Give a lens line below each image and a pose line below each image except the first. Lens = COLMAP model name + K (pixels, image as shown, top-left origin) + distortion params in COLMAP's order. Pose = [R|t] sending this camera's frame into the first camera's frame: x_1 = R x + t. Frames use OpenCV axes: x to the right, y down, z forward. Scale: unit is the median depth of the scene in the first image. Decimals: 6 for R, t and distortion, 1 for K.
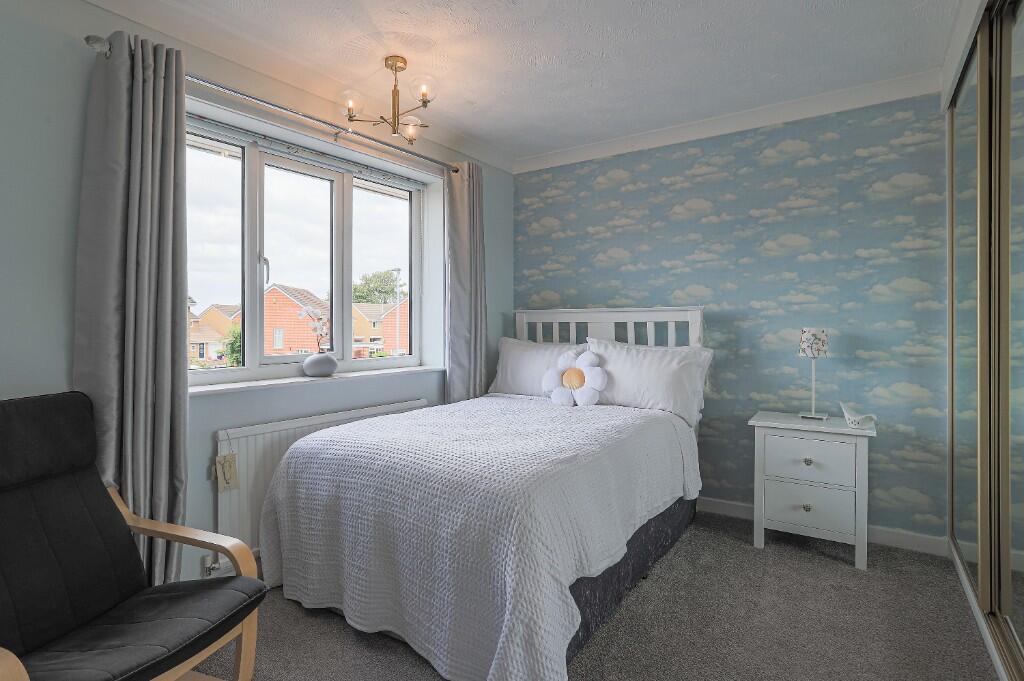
lens RADIAL K [[529.0, 0, 509.8], [0, 529.0, 318.3], [0, 0, 1]] dist [-0.055848, 0.030782]
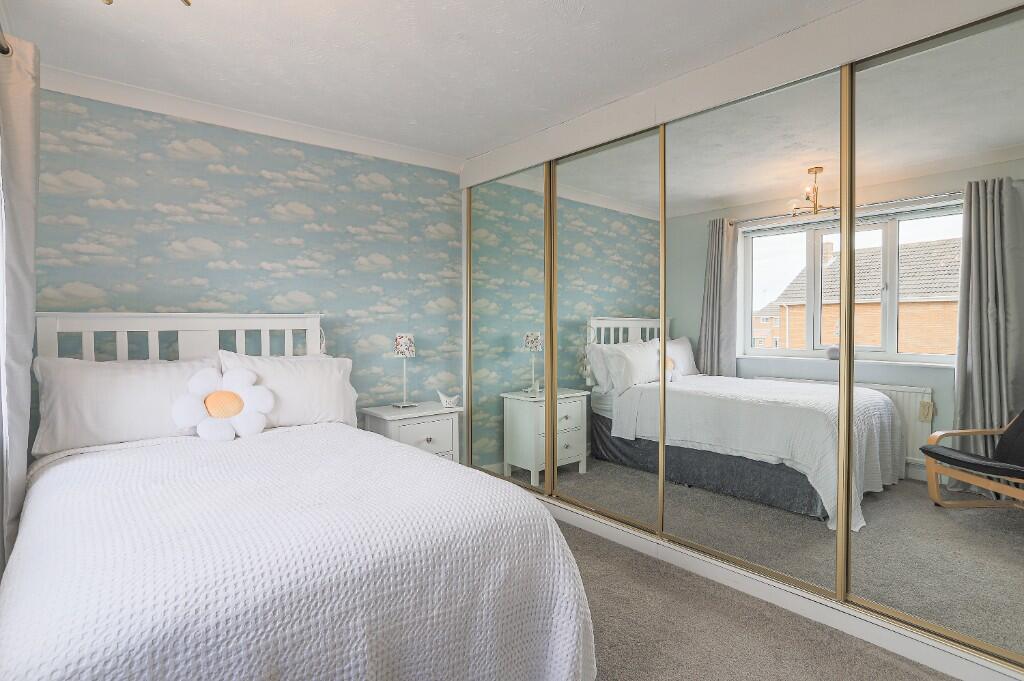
lens RADIAL K [[539.3, 0, 531.7], [0, 539.3, 320.2], [0, 0, 1]] dist [-0.057957, 0.032082]
pose [[0.239509, 0.010897, 0.970833, -0.499502], [-0.000177, 0.999937, -0.011180, 0.001181], [-0.970894, 0.002506, 0.239496, 0.344948]]
